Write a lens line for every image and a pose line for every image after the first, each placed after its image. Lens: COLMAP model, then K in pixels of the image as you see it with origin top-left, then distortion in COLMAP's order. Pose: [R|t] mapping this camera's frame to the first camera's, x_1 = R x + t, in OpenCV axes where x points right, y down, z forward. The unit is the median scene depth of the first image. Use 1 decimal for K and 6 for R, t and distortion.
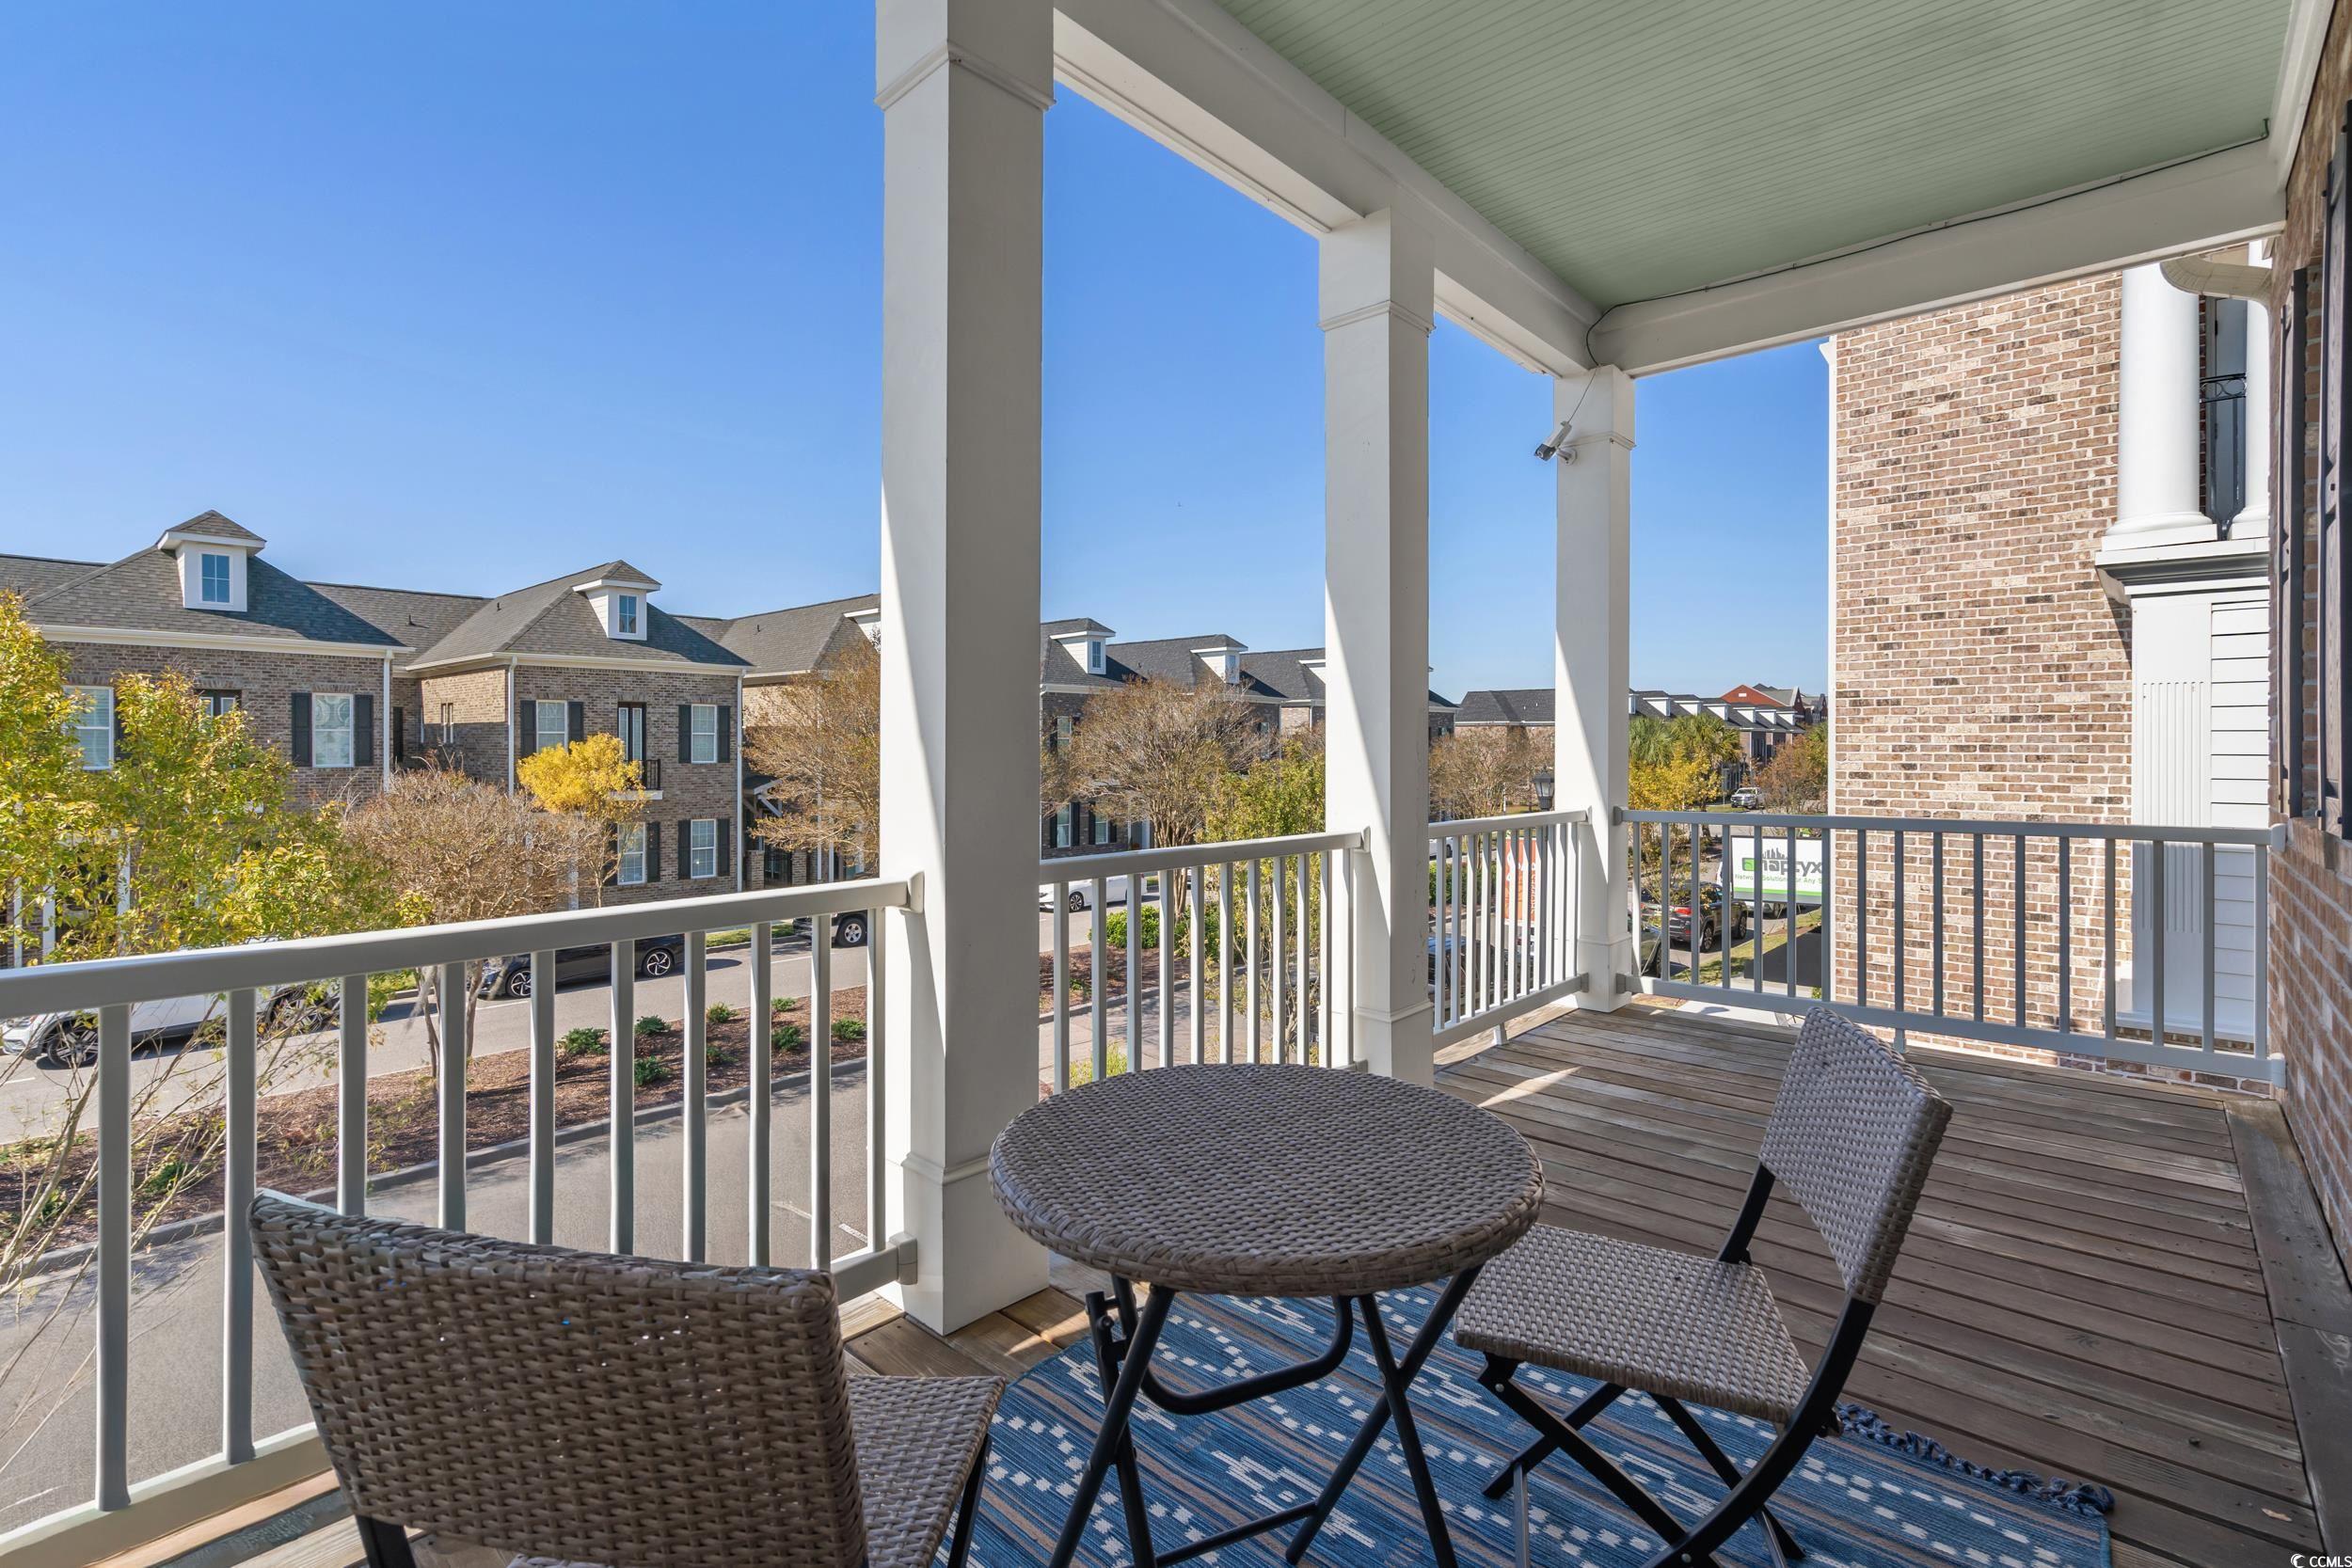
lens RADIAL K [[1066.2, 0, 1174.5], [0, 1066.2, 788.3], [0, 0, 1]] dist [-0.000835, 0.000550]
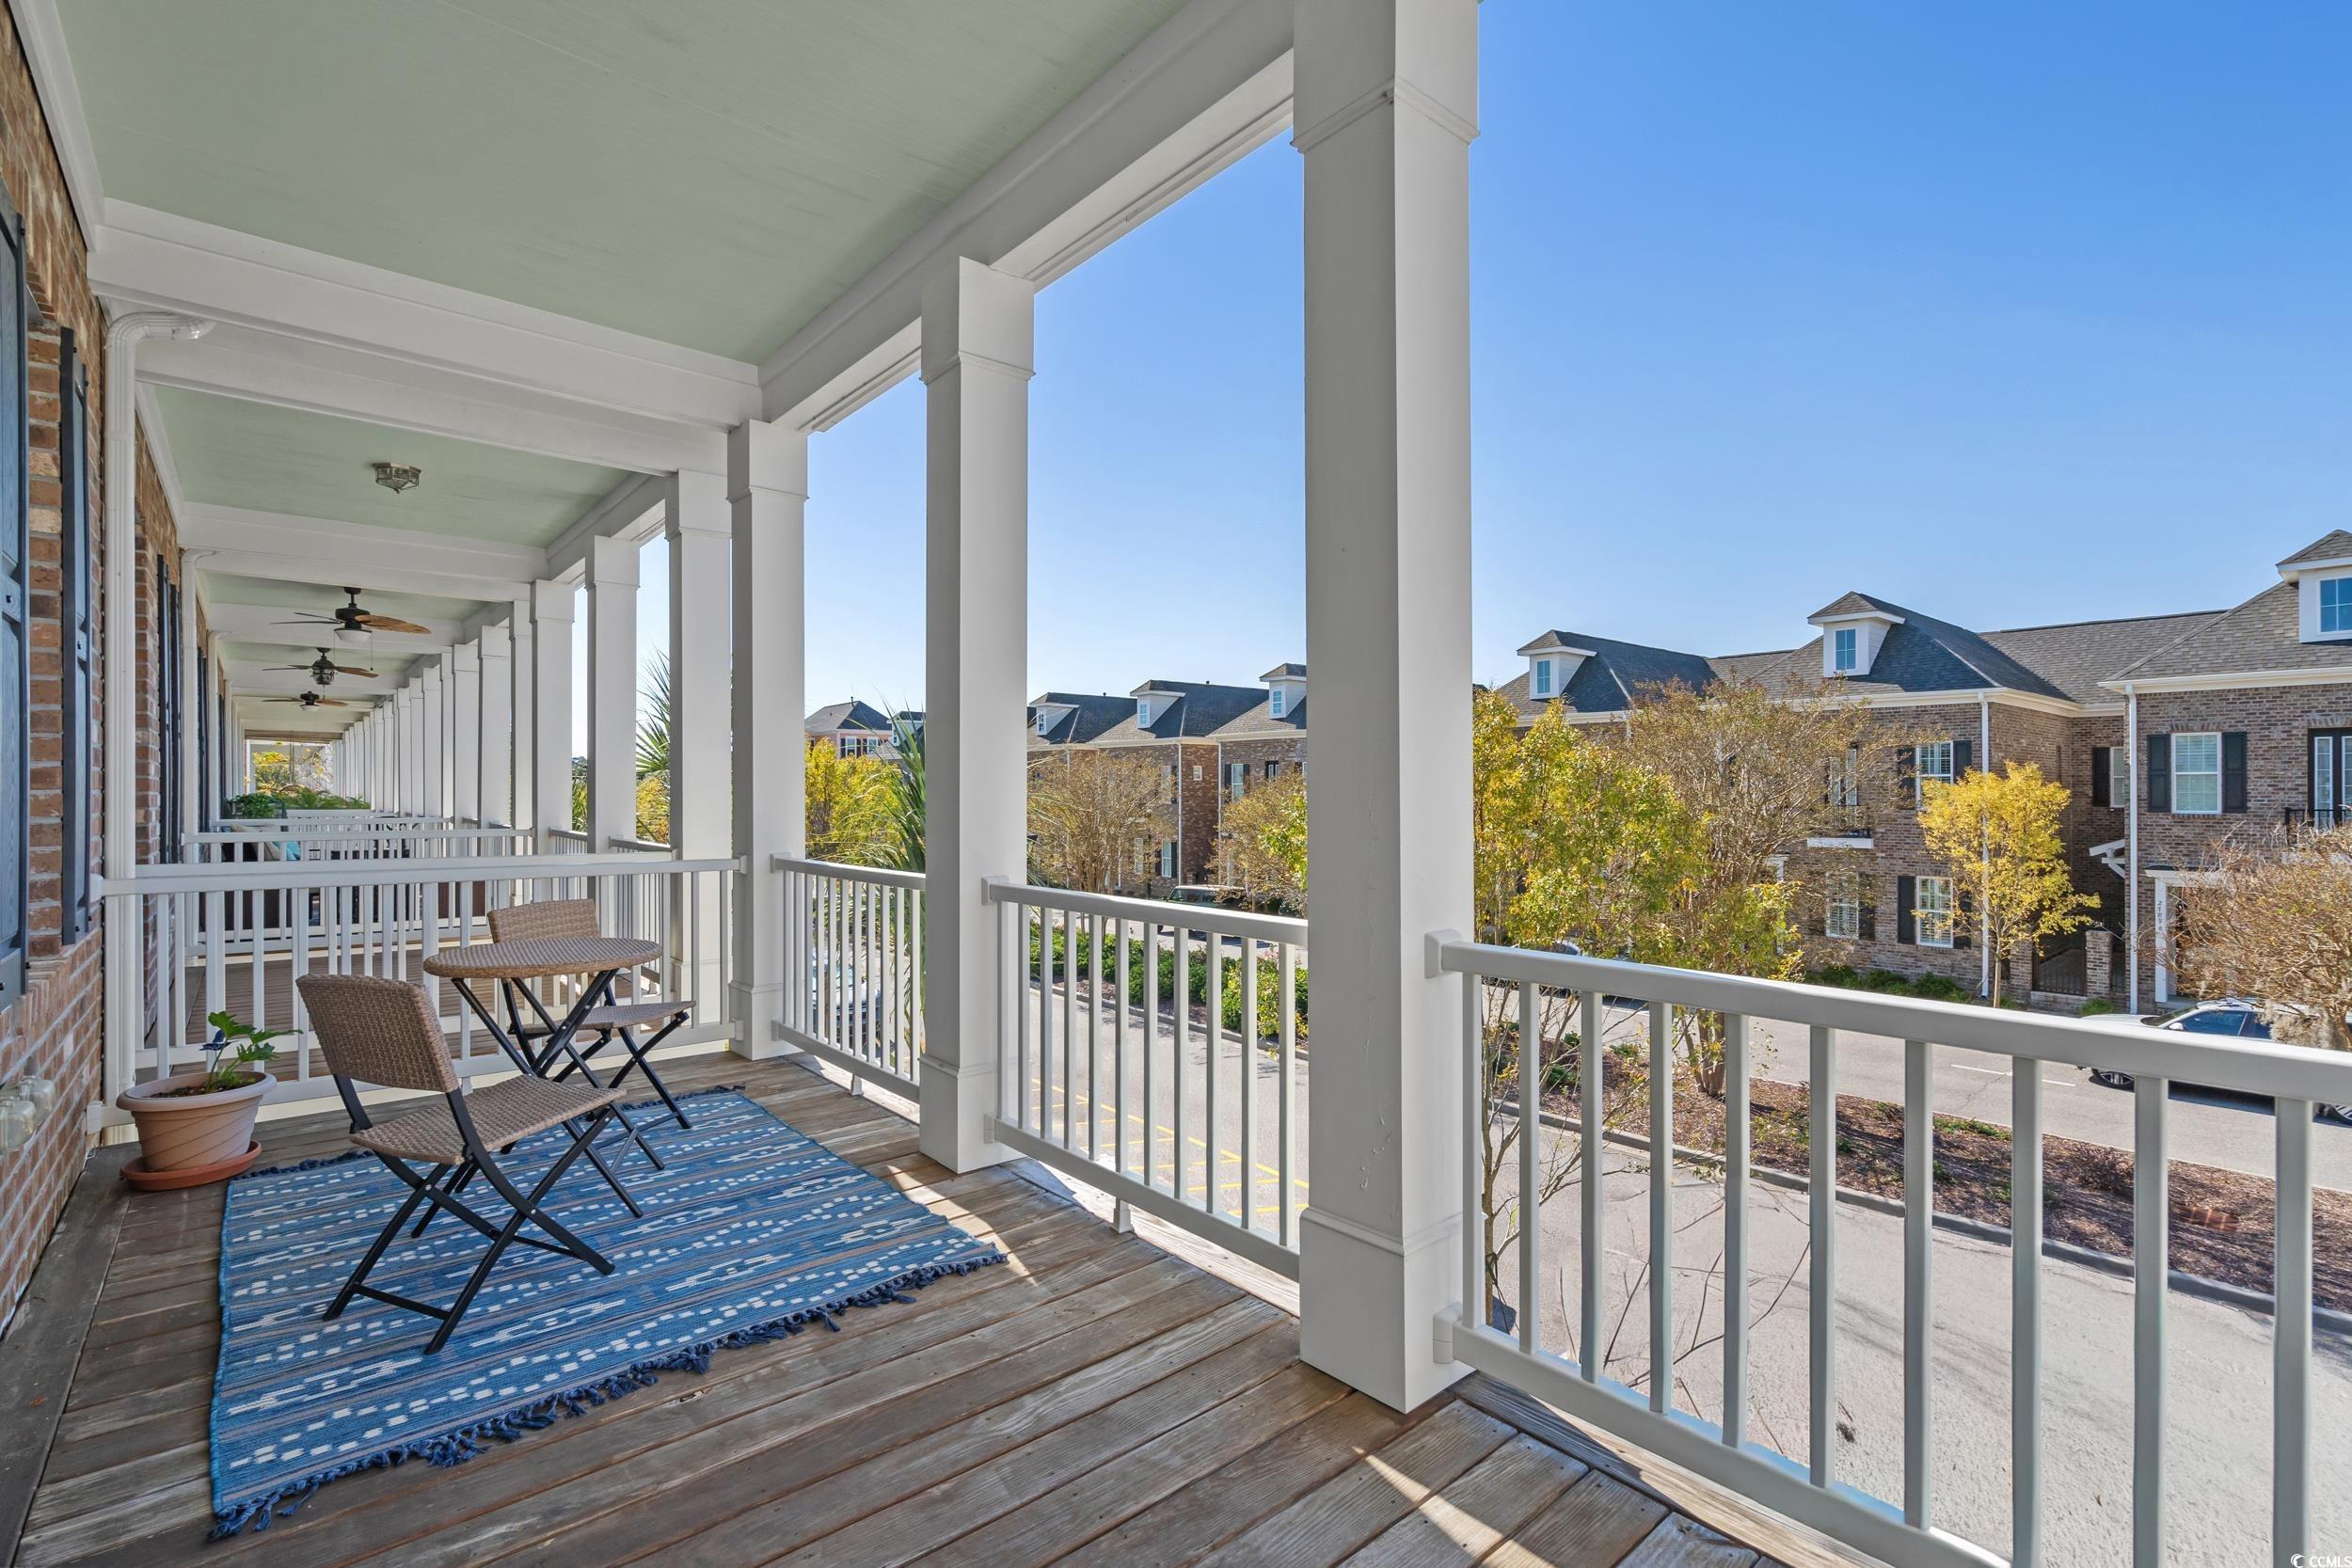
lens RADIAL K [[1066.2, 0, 1174.5], [0, 1066.2, 788.3], [0, 0, 1]] dist [-0.000835, 0.000550]
pose [[-0.112540, -0.005348, -0.993633, 0.239797], [-0.035571, 0.999366, -0.001350, -0.010700], [0.993010, 0.035192, -0.112658, 0.272954]]
